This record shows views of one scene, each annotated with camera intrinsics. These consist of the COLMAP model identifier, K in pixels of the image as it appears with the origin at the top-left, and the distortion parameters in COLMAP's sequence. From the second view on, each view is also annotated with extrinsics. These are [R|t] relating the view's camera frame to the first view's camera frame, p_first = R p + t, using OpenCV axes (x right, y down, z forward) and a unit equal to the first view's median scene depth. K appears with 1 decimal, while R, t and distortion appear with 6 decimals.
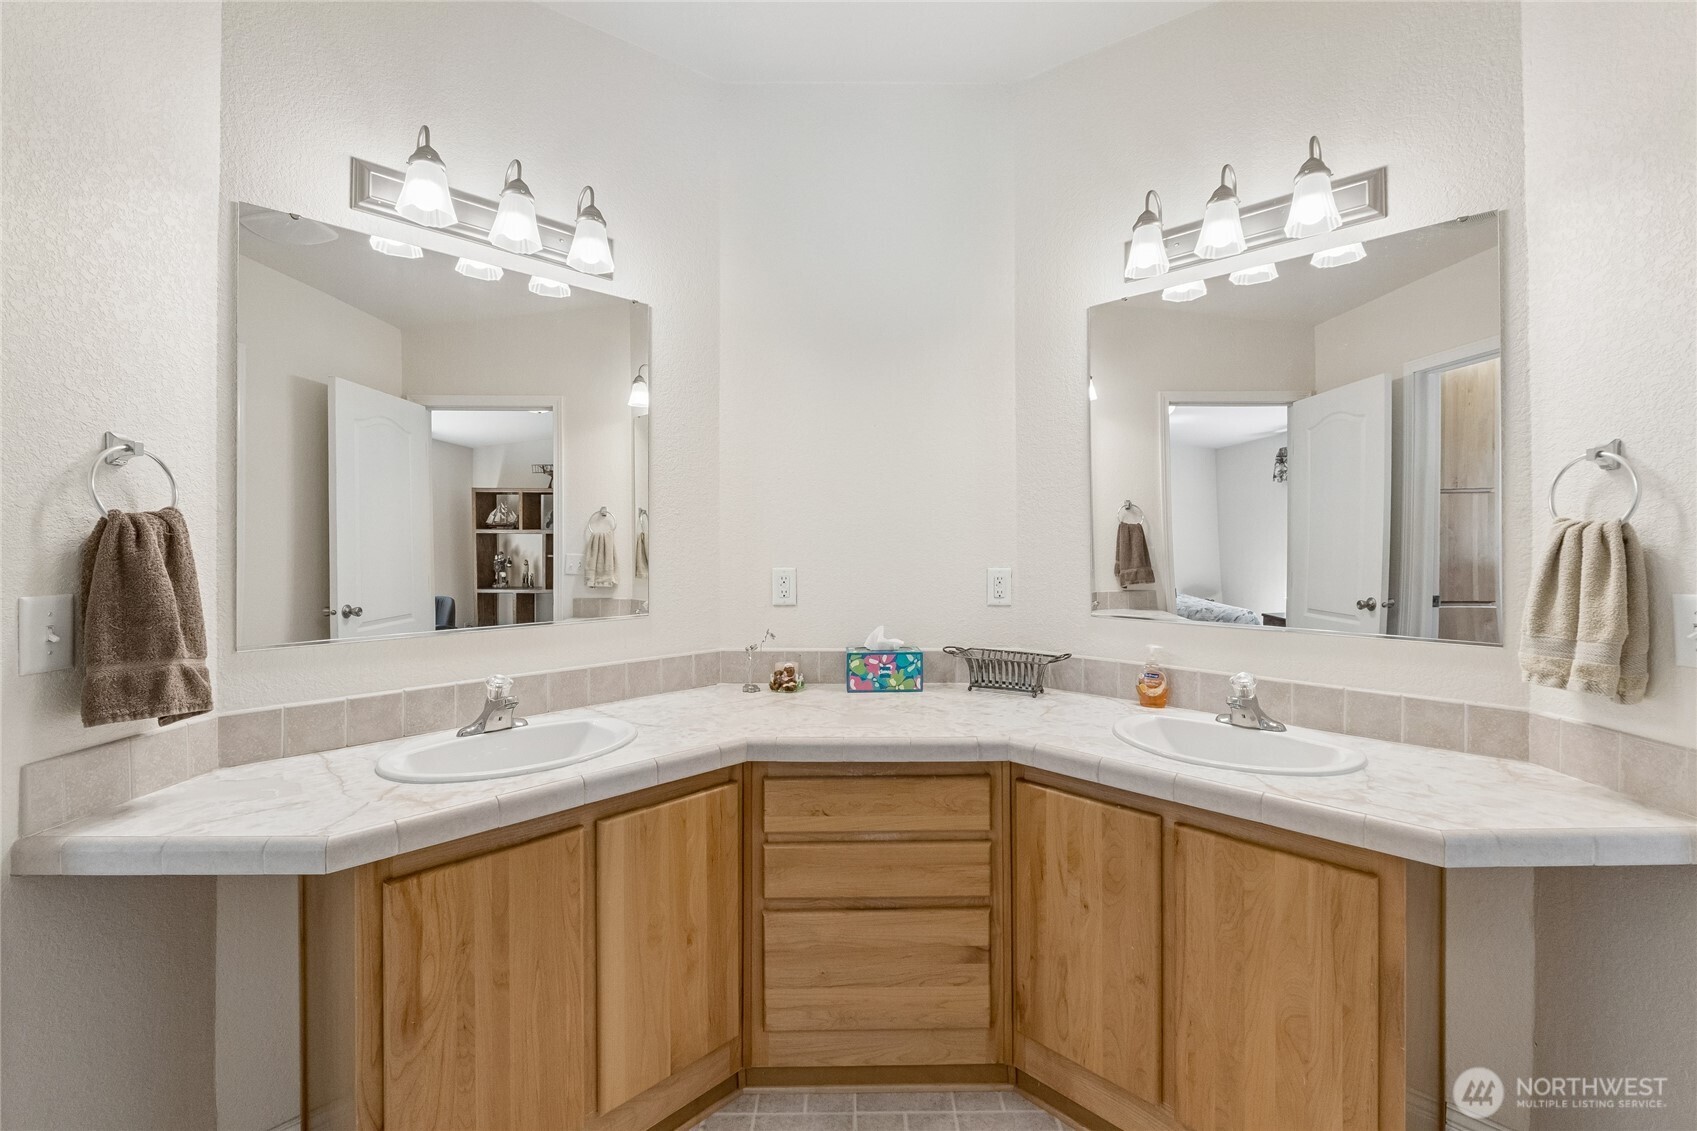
lens RADIAL K [[721.1, 0, 857.1], [0, 721.1, 541.6], [0, 0, 1]] dist [-0.009100, -0.000104]
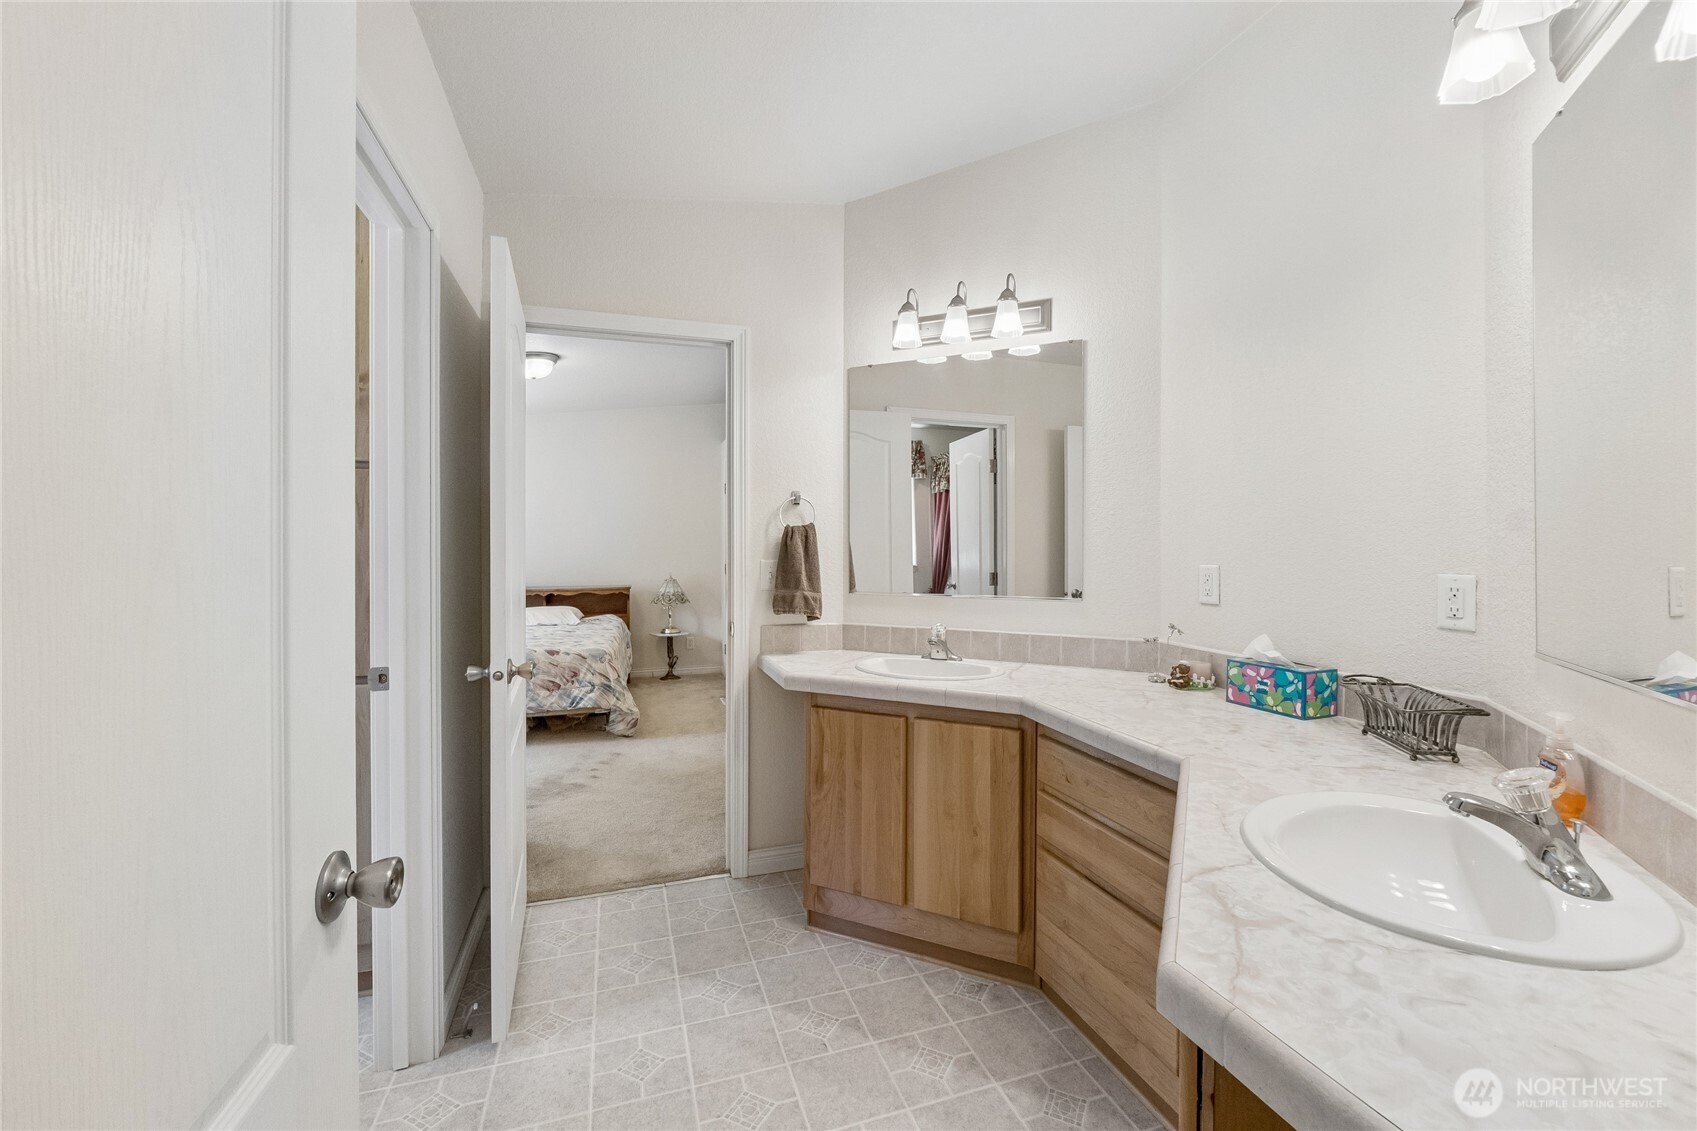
lens RADIAL K [[721.1, 0, 859.6], [0, 721.1, 554.3], [0, 0, 1]] dist [-0.009100, -0.000104]
pose [[0.304447, 0.014129, -0.952425, 0.899112], [-0.002519, 0.999898, 0.014029, 0.012723], [0.952526, -0.001872, 0.304451, 0.347624]]
